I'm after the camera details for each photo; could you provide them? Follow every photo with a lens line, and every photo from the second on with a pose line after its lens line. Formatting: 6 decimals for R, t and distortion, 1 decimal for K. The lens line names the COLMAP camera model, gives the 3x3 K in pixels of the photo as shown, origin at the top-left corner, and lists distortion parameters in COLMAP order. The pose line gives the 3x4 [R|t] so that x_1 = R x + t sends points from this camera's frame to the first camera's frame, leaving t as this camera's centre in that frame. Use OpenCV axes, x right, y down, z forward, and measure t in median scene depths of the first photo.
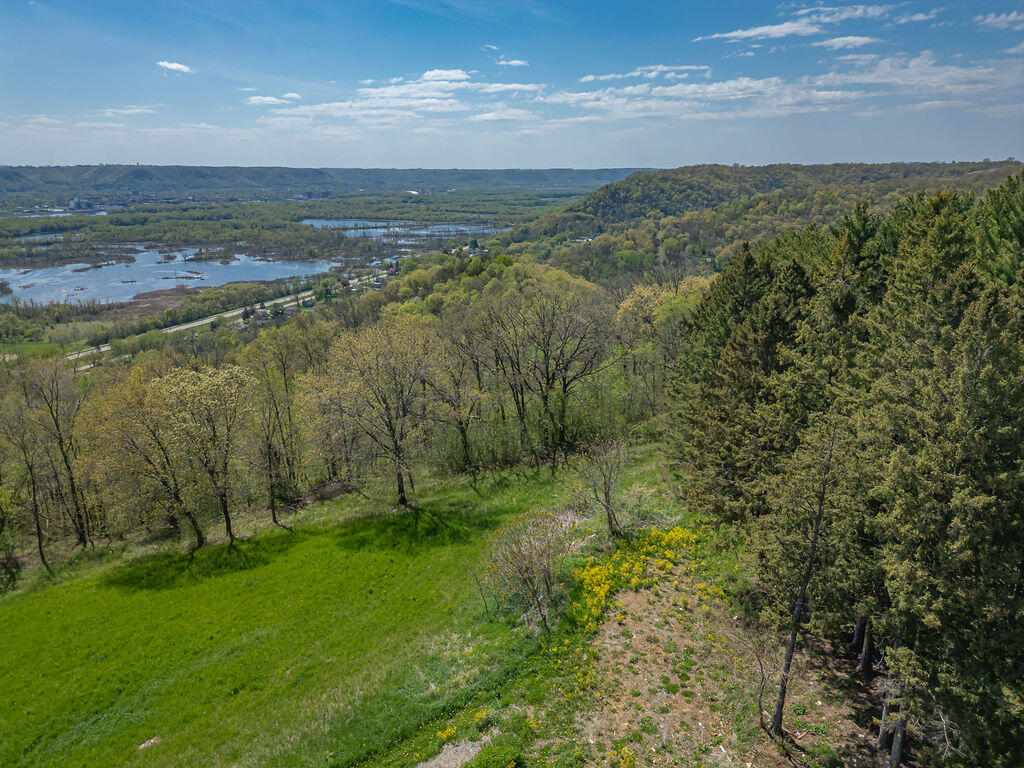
lens RADIAL K [[714.8, 0, 514.9], [0, 714.8, 383.5], [0, 0, 1]] dist [0.073226, -0.066309]
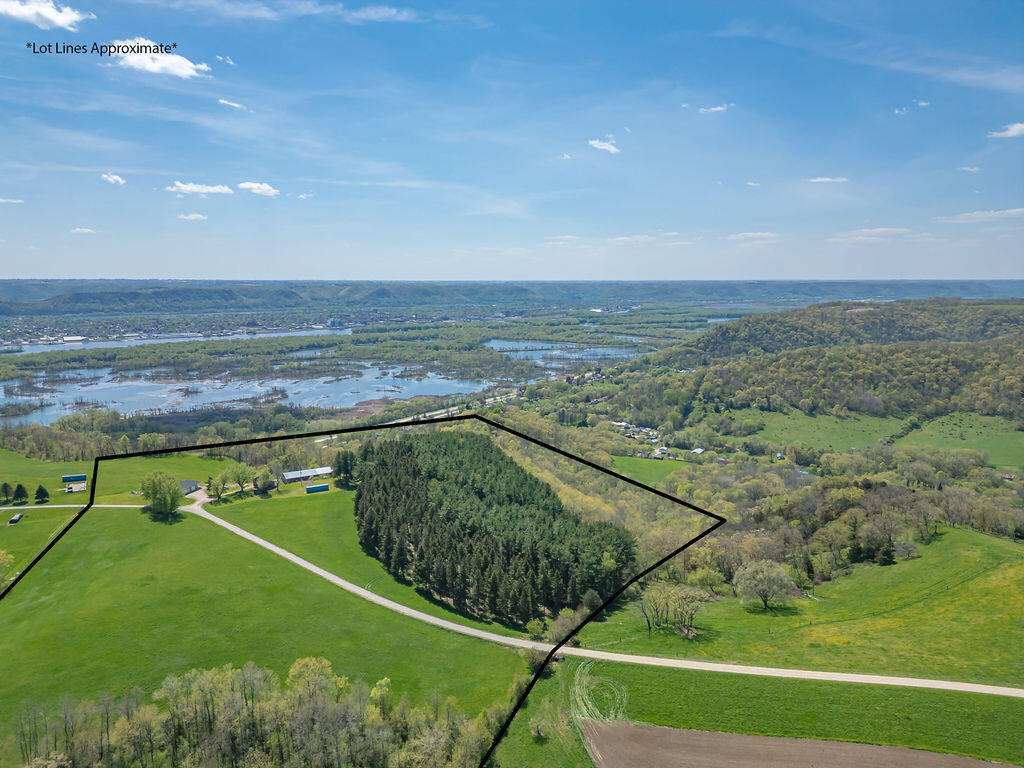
lens RADIAL K [[714.8, 0, 514.9], [0, 714.8, 383.5], [0, 0, 1]] dist [0.073226, -0.066309]
pose [[0.960458, 0.042522, -0.275158, 0.147379], [-0.081213, 0.988079, -0.130787, 0.007296], [0.266317, 0.147962, 0.952461, -0.251463]]
